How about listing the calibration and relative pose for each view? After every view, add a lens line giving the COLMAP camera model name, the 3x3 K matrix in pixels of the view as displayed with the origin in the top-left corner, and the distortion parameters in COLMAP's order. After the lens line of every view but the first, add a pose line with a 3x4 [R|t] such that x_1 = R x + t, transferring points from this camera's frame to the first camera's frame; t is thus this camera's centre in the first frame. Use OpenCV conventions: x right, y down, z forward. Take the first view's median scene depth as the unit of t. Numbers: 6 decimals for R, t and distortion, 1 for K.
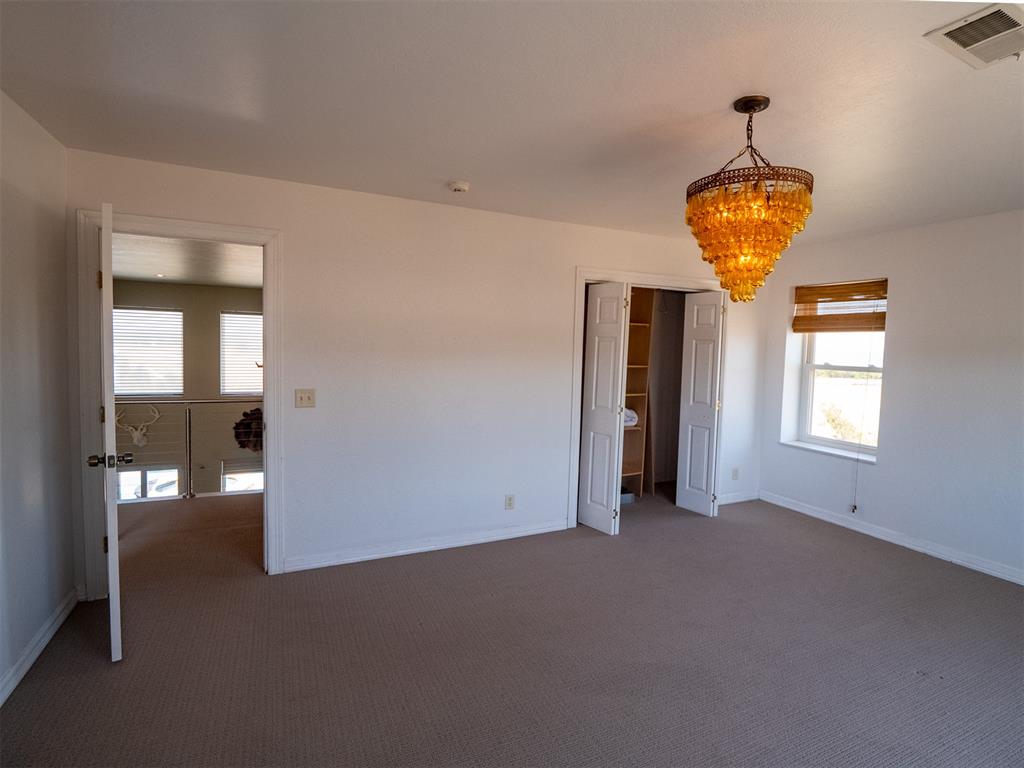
lens RADIAL K [[508.5, 0, 525.2], [0, 508.5, 372.4], [0, 0, 1]] dist [-0.012958, 0.000945]
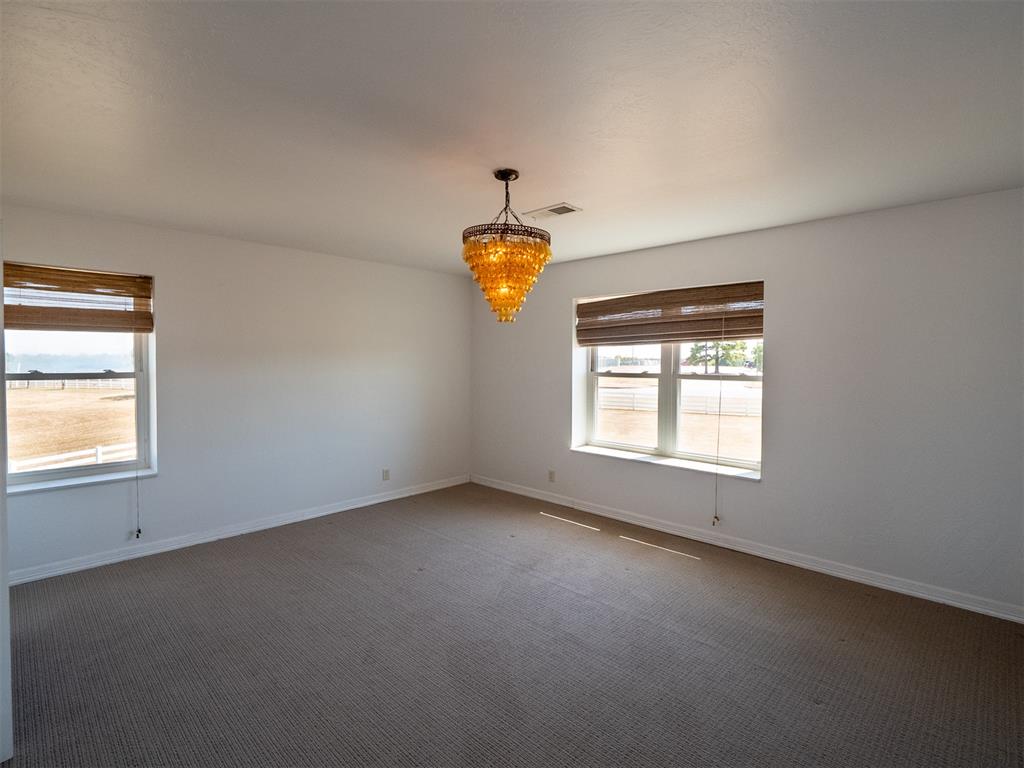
lens RADIAL K [[488.9, 0, 512.0], [0, 488.9, 384.0], [0, 0, 1]] dist [-0.033857, 0.000794]
pose [[-0.332379, -0.080252, 0.939725, -0.339657], [0.029626, 0.994993, 0.095451, -0.052360], [-0.942680, 0.059567, -0.328337, 0.660721]]
